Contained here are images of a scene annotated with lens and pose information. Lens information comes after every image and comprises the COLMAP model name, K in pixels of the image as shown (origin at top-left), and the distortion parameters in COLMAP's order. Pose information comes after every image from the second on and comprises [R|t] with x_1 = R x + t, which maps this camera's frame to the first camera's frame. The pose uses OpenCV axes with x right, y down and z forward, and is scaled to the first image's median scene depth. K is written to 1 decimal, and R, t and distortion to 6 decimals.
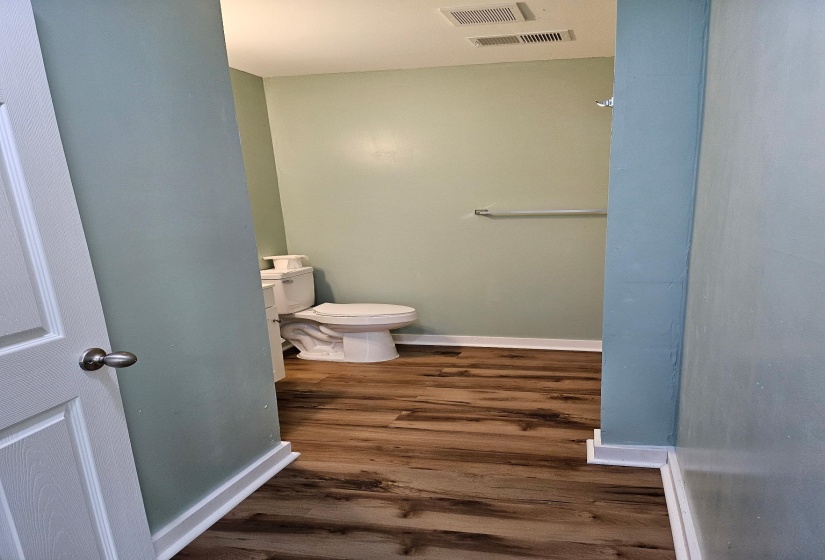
lens RADIAL K [[747.5, 0, 412.5], [0, 747.5, 280.0], [0, 0, 1]] dist [0.004166, 0.000180]
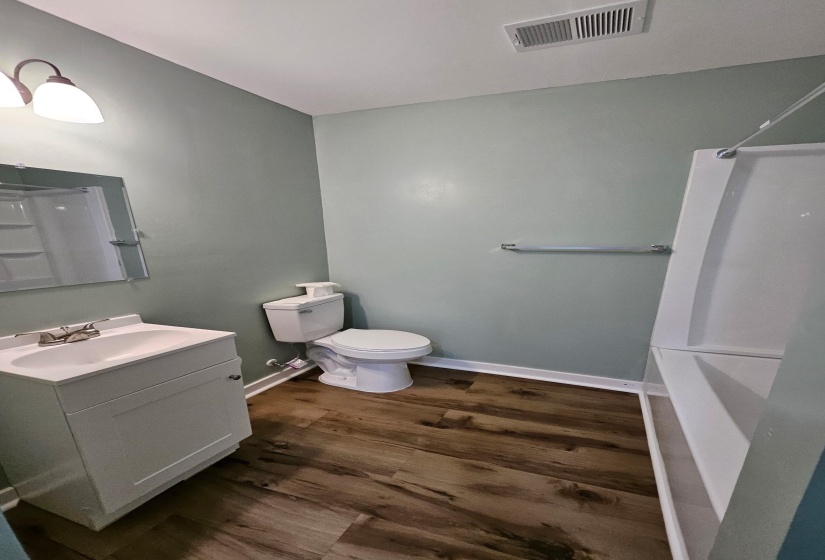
lens RADIAL K [[326.7, 0, 412.3], [0, 326.7, 319.1], [0, 0, 1]] dist [-0.000853, -0.000027]
pose [[0.971830, 0.080578, -0.221479, 0.080057], [-0.043305, 0.984790, 0.168265, -0.069724], [0.231669, -0.153934, 0.960538, 0.572399]]
